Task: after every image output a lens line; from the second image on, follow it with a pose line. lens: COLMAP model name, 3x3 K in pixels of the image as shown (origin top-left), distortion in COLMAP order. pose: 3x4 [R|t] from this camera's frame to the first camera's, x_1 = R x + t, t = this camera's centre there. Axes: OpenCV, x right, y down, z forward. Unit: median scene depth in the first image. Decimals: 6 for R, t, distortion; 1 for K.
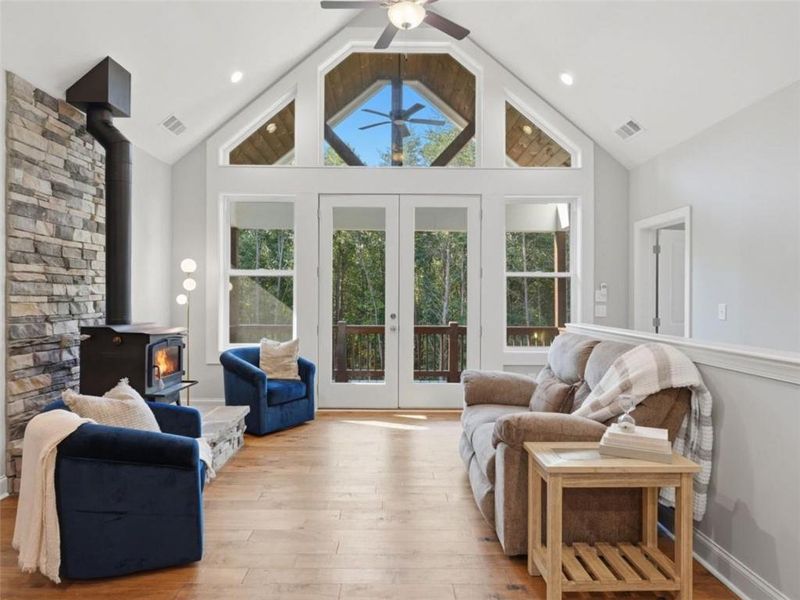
lens RADIAL K [[489.4, 0, 395.0], [0, 489.4, 295.7], [0, 0, 1]] dist [0.000972, -0.002106]
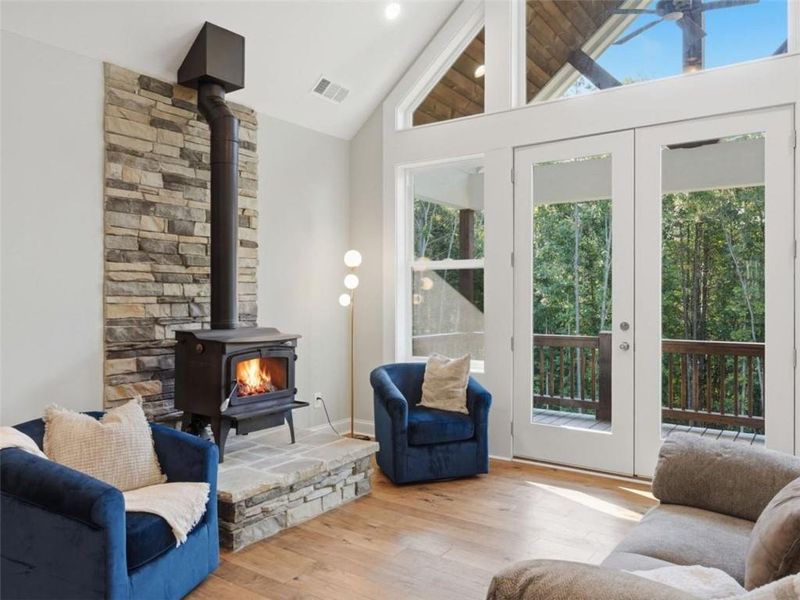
lens RADIAL K [[588.1, 0, 401.5], [0, 588.1, 297.4], [0, 0, 1]] dist [-0.009572, -0.008000]
pose [[0.813290, -0.005038, -0.581836, 0.290351], [0.006840, 0.999976, 0.000902, 0.003911], [0.581818, -0.004713, 0.813306, 0.337017]]
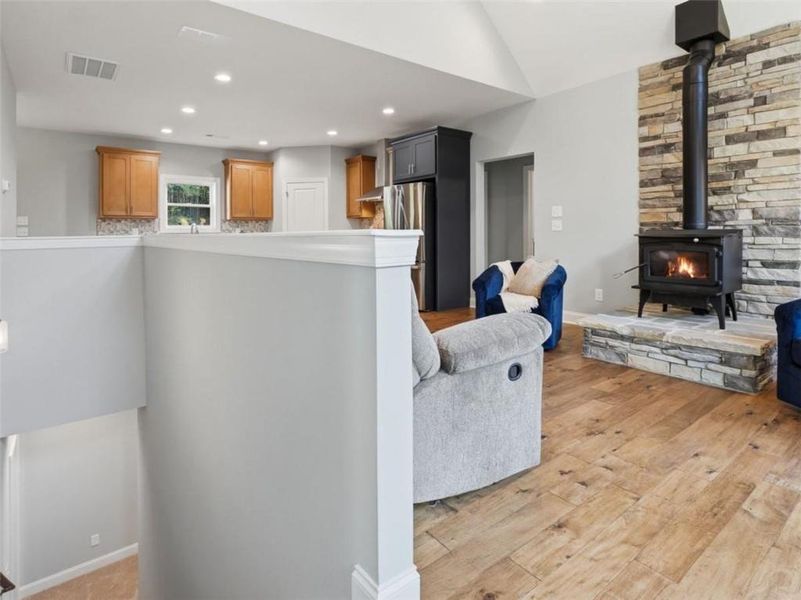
lens RADIAL K [[431.3, 0, 363.5], [0, 431.3, 230.8], [0, 0, 1]] dist [-0.011107, -0.000100]
pose [[-0.818466, -0.000944, -0.574554, 0.616036], [0.007653, 0.999892, -0.012544, 0.067459], [0.574503, -0.014664, -0.818371, 1.354827]]
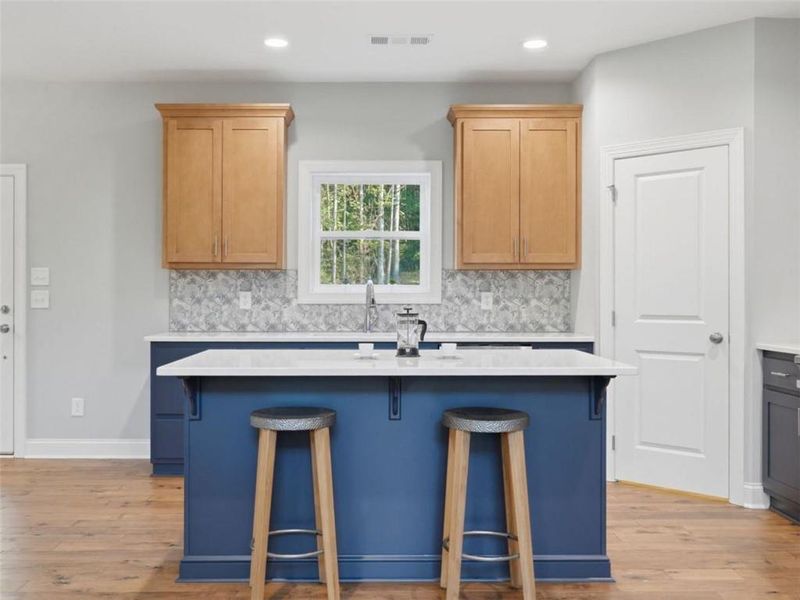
lens RADIAL K [[769.1, 0, 373.2], [0, 769.1, 293.0], [0, 0, 1]] dist [-0.004710, 0.000000]
pose [[-0.999940, -0.007097, 0.008348, 0.069212], [-0.007138, 0.999962, -0.004959, 0.031248], [-0.008313, -0.005018, -0.999953, 0.650229]]
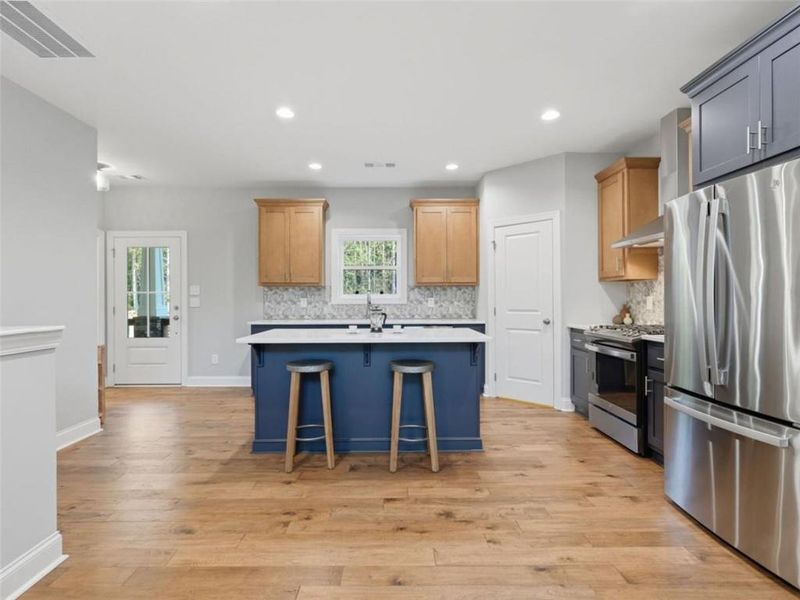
lens RADIAL K [[401.6, 0, 394.5], [0, 401.6, 297.4], [0, 0, 1]] dist [-0.005133, 0.001036]
pose [[-0.999995, -0.003103, 0.000469, -0.006767], [-0.003106, 0.999974, -0.006527, 0.029576], [-0.000449, -0.006529, -0.999979, 0.634083]]
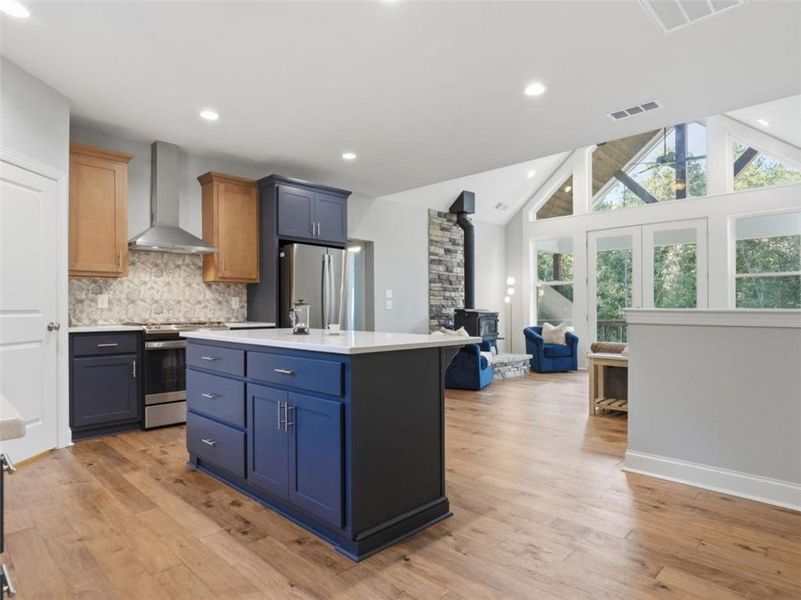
lens RADIAL K [[478.0, 0, 402.8], [0, 478.0, 303.6], [0, 0, 1]] dist [-0.005021, 0.002735]
pose [[0.712449, -0.016512, -0.701529, 0.723918], [0.007043, 0.999841, -0.016381, 0.065840], [0.701688, 0.006729, 0.712452, -0.737836]]
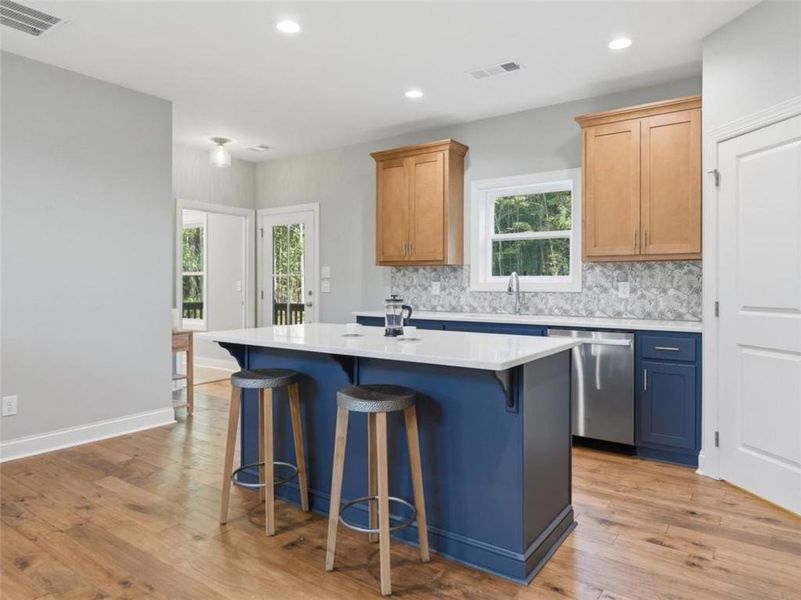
lens RADIAL K [[513.5, 0, 403.5], [0, 513.5, 283.7], [0, 0, 1]] dist [-0.002843, -0.003124]
pose [[-0.817322, -0.008273, 0.576122, -0.395615], [-0.010001, 0.999950, 0.000172, 0.028661], [-0.576094, -0.005621, -0.817364, 0.311110]]
